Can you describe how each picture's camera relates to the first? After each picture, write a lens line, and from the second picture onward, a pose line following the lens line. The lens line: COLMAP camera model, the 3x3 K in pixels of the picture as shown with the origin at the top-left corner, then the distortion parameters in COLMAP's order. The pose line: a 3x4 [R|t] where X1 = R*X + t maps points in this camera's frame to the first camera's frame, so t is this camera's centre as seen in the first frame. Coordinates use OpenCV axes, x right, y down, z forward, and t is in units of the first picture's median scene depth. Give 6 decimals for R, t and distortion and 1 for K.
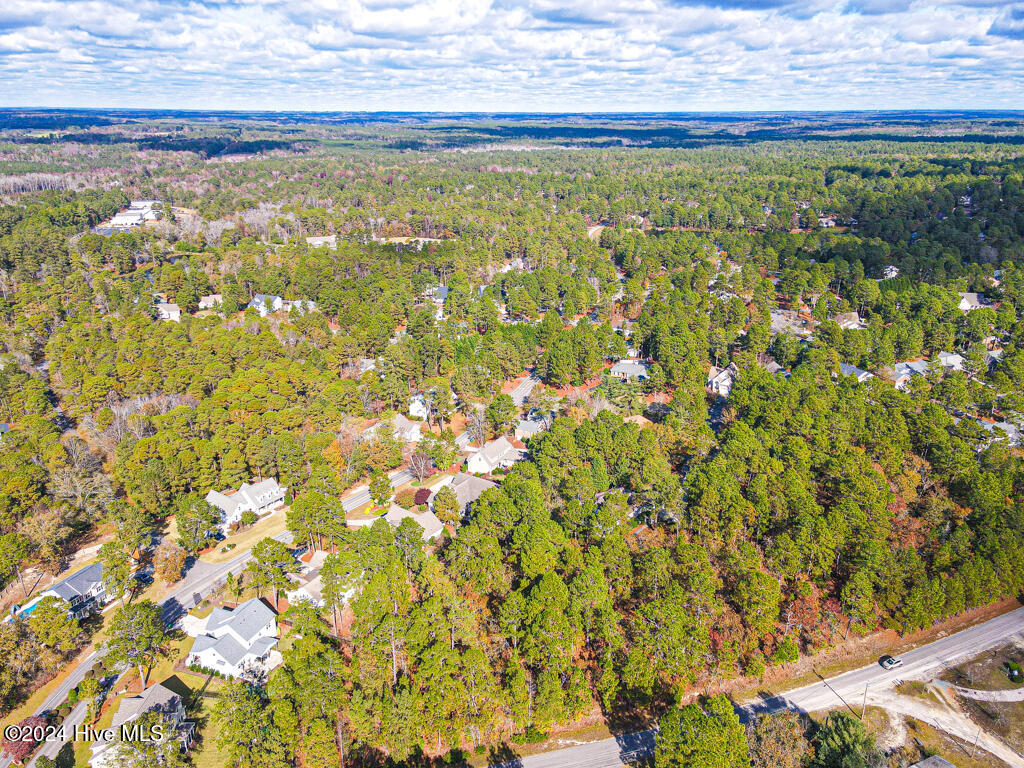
lens RADIAL K [[733.3, 0, 510.9], [0, 733.3, 394.0], [0, 0, 1]] dist [0.030043, 0.007733]
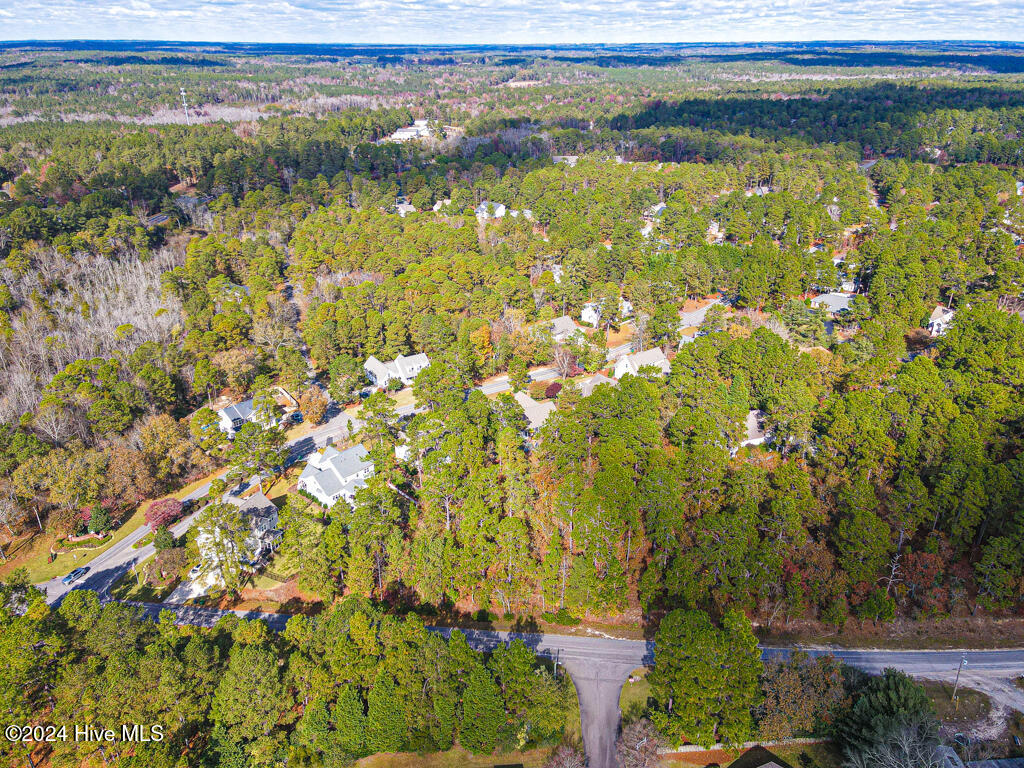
lens RADIAL K [[733.3, 0, 510.9], [0, 733.3, 394.0], [0, 0, 1]] dist [0.030043, 0.007733]
pose [[0.933069, 0.153488, -0.325306, 0.109652], [-0.127825, 0.986845, 0.098982, 0.039853], [0.336219, -0.050775, 0.940414, 0.038405]]
